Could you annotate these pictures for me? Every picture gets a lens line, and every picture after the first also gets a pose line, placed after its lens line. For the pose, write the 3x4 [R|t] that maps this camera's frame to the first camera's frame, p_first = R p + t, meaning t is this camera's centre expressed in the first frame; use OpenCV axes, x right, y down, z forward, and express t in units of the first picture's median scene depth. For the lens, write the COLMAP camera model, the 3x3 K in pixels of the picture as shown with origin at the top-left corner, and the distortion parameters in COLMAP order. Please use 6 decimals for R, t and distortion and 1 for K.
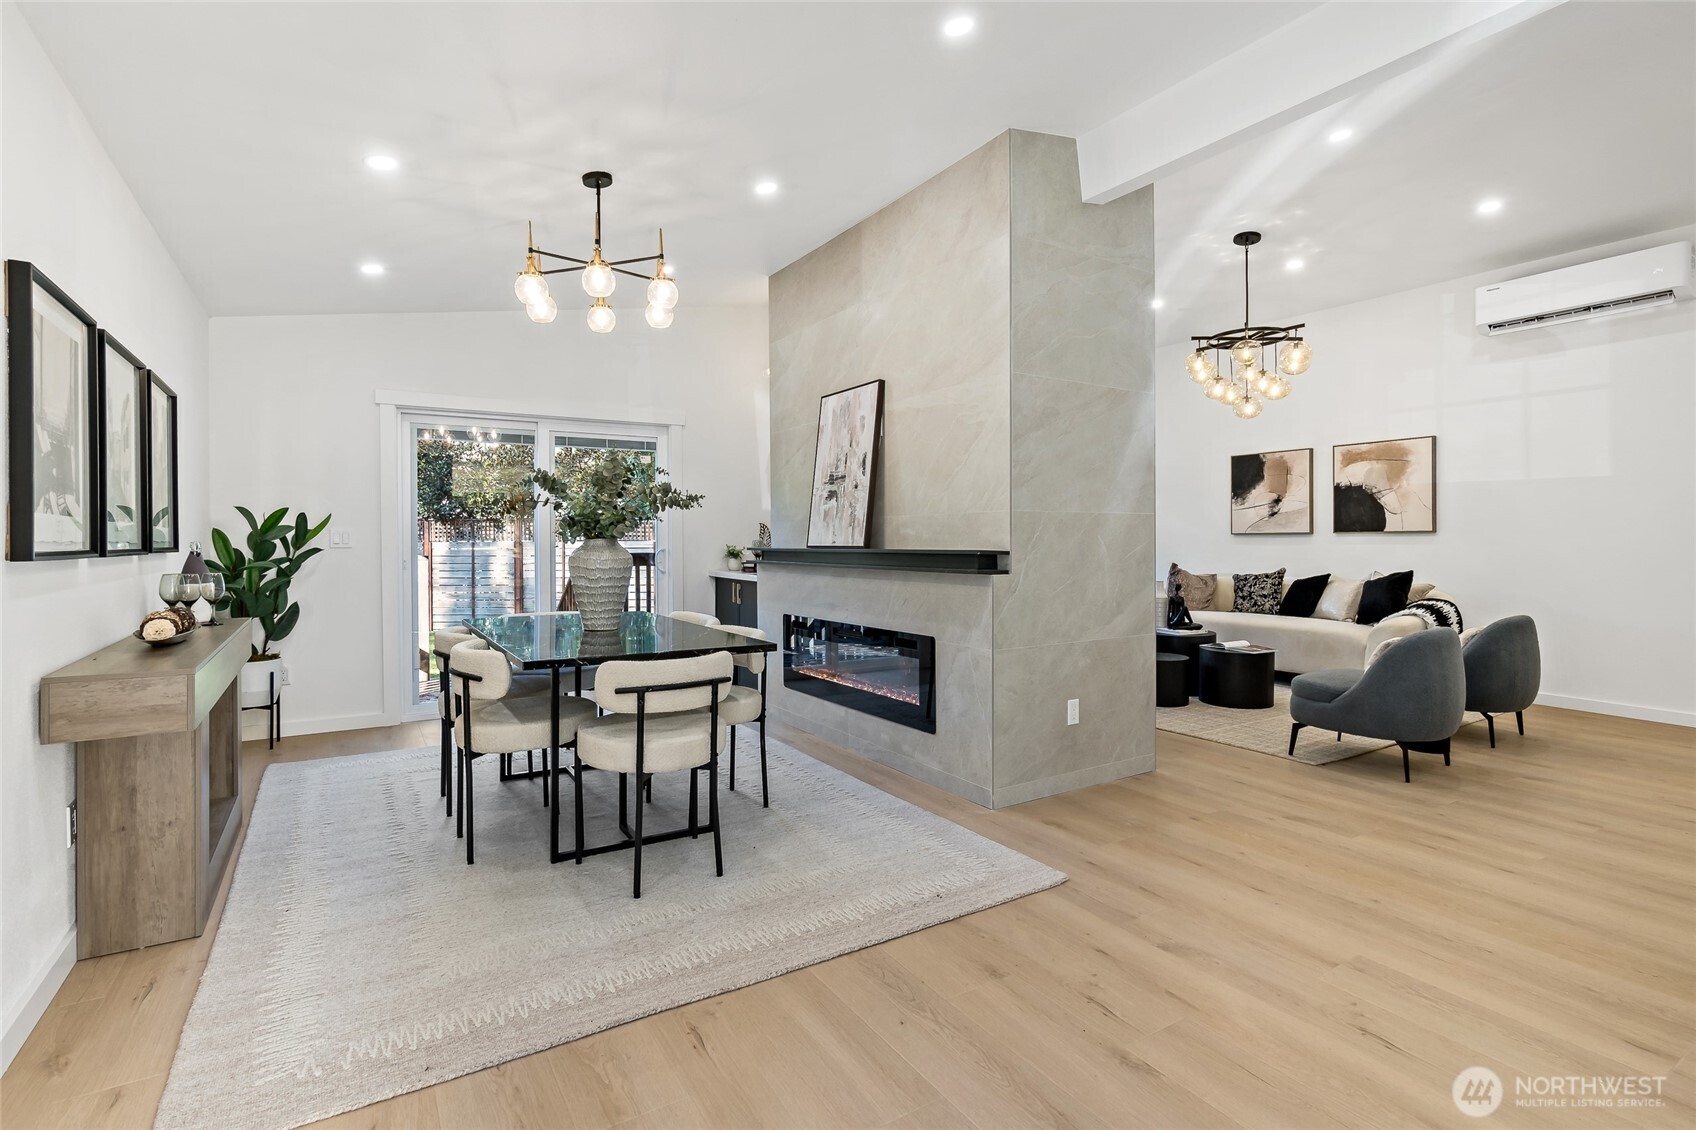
lens RADIAL K [[792.5, 0, 872.2], [0, 792.5, 542.7], [0, 0, 1]] dist [0.000550, 0.000473]
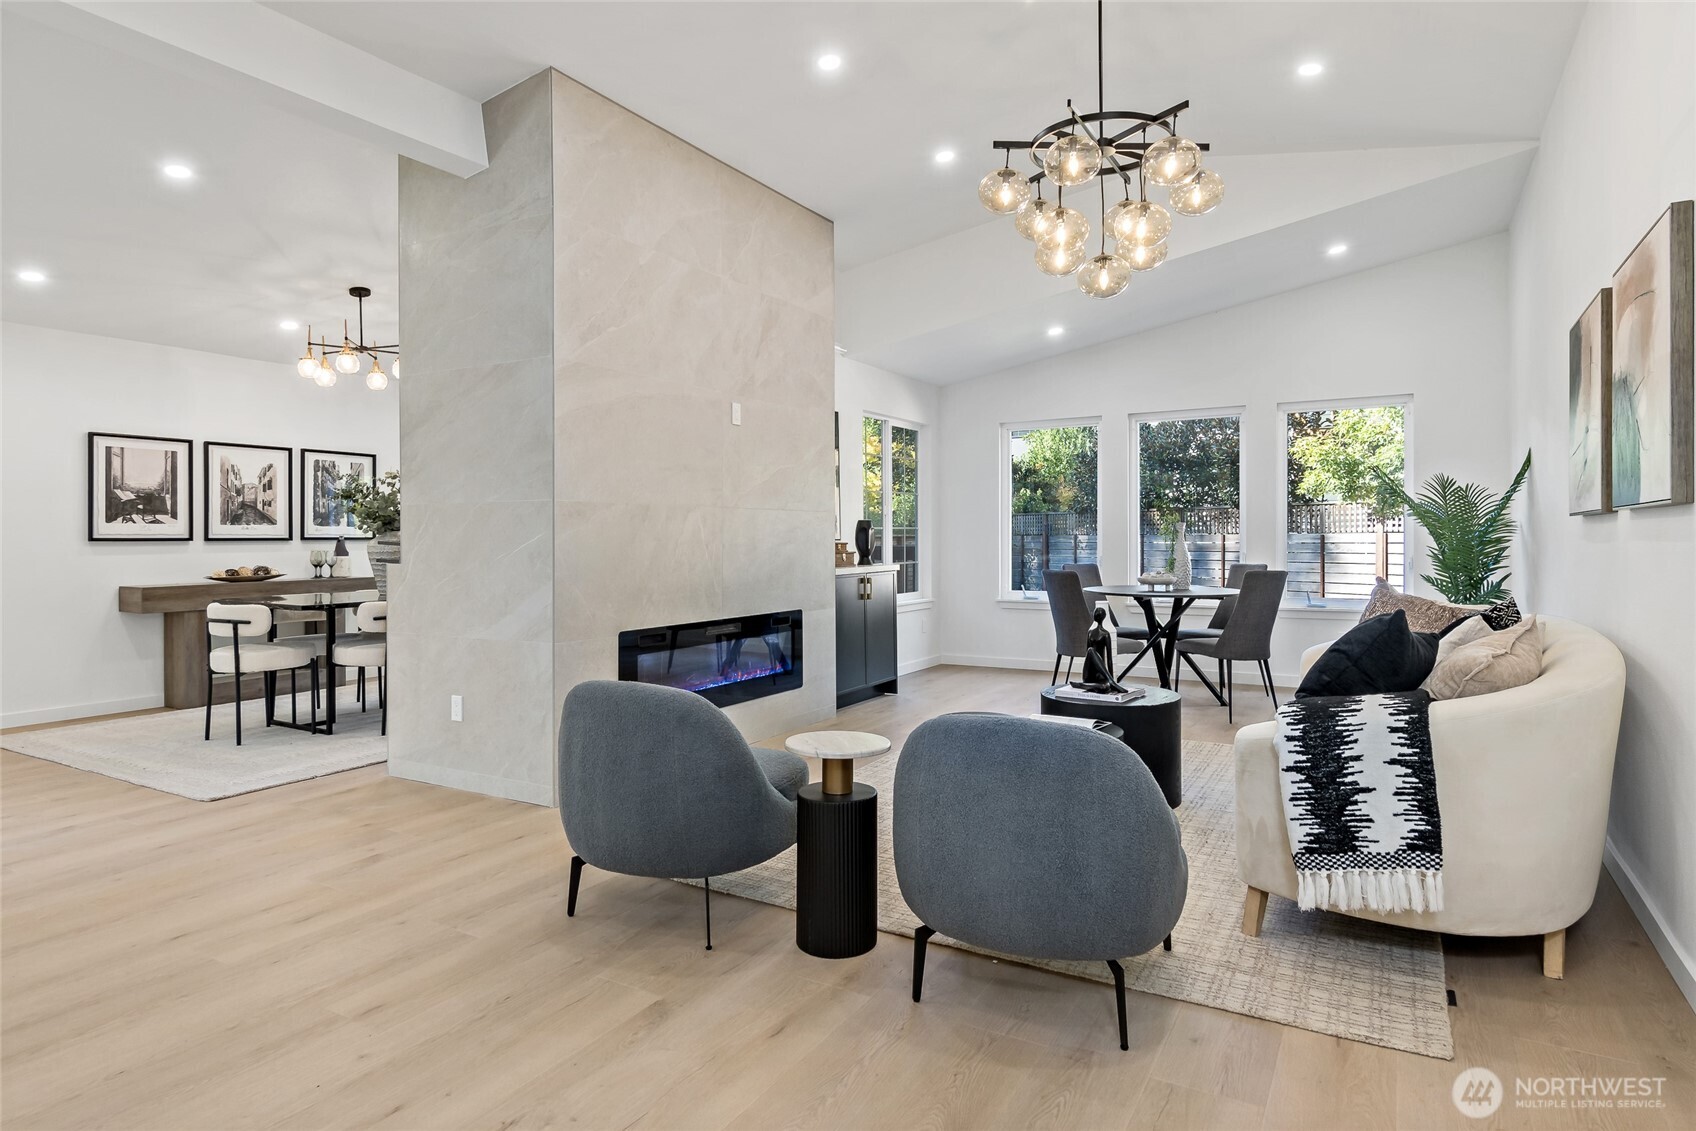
lens RADIAL K [[957.9, 0, 859.4], [0, 957.9, 545.3], [0, 0, 1]] dist [-0.012565, -0.001075]
pose [[0.465629, 0.009523, -0.884929, 1.658150], [-0.002646, 0.999953, 0.009368, 0.001463], [0.884976, -0.002020, 0.465632, 0.974040]]
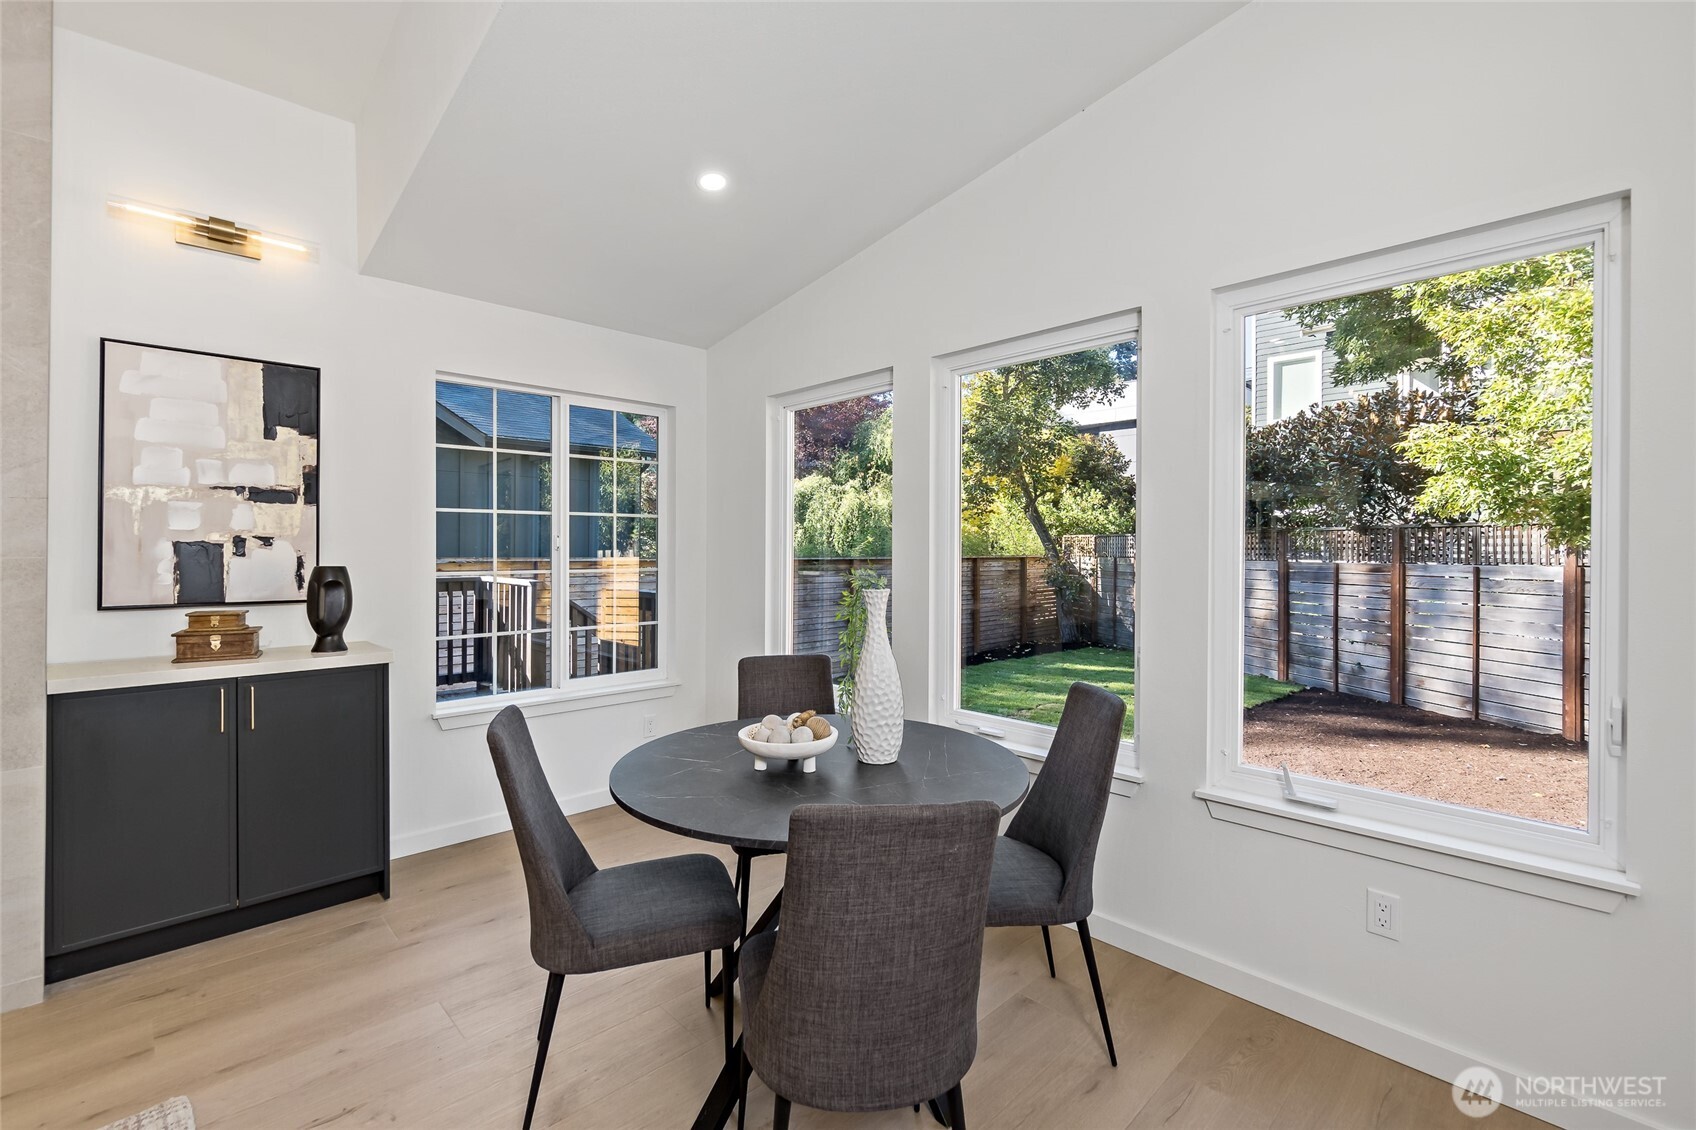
lens RADIAL K [[756.2, 0, 848.0], [0, 756.2, 565.0], [0, 0, 1]] dist [-0.000072, 0.000058]
pose [[0.207129, 0.023588, -0.978029, 0.787173], [-0.009025, 0.999713, 0.022200, -0.060057], [0.978272, 0.004228, 0.207282, 2.371613]]
